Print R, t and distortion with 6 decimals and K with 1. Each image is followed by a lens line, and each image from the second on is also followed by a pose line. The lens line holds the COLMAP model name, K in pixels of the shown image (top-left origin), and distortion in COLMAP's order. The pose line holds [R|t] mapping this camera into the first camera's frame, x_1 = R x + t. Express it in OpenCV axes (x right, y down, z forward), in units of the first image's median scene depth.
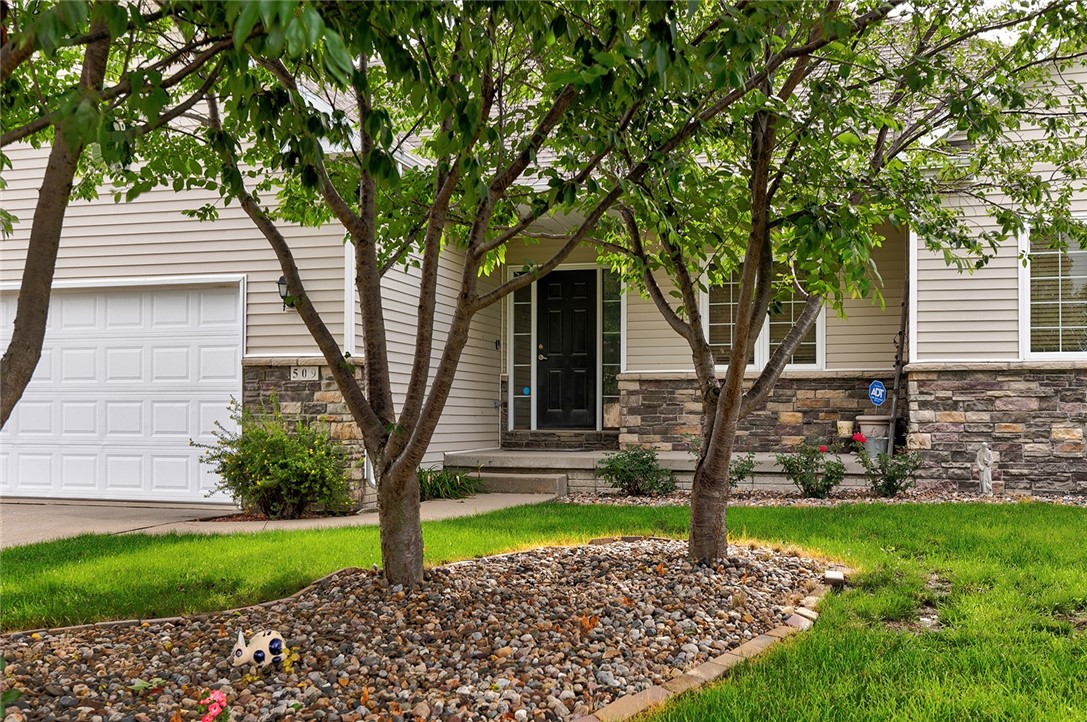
lens RADIAL K [[1133.7, 0, 513.9], [0, 1133.7, 360.5], [0, 0, 1]] dist [-0.003090, 0.000000]
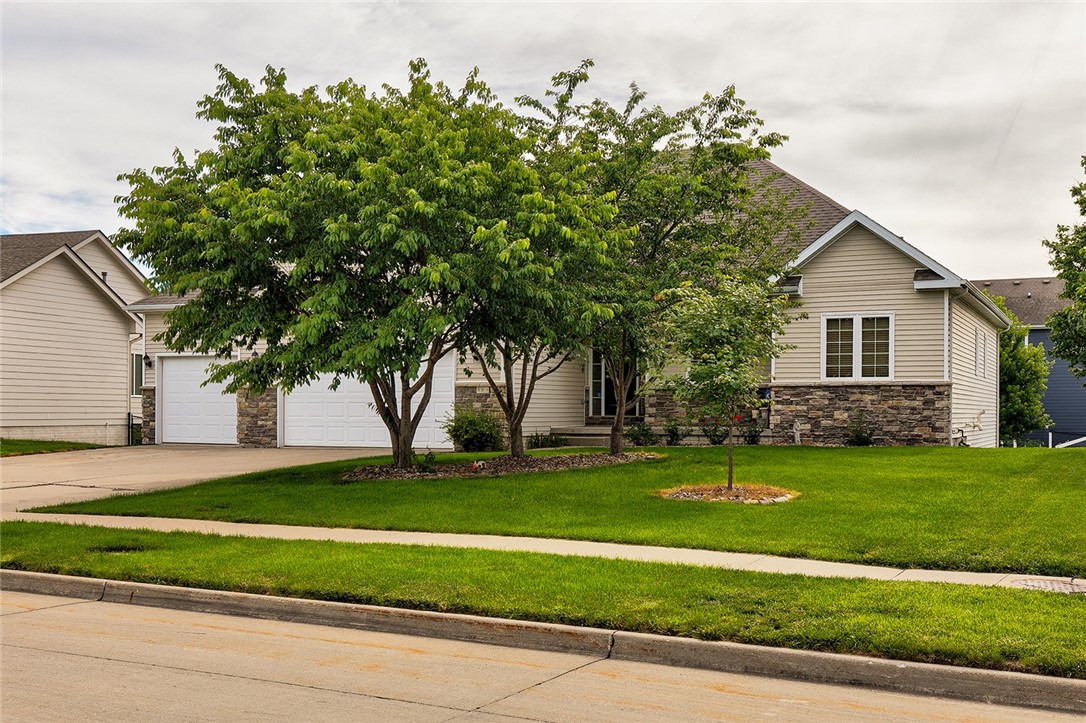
lens RADIAL K [[1132.6, 0, 541.9], [0, 1132.6, 365.4], [0, 0, 1]] dist [-0.003090, 0.000000]
pose [[0.993326, -0.008234, -0.115050, 0.177290], [0.009620, 0.999888, 0.011497, -0.057846], [0.114942, -0.012527, 0.993293, -1.134641]]
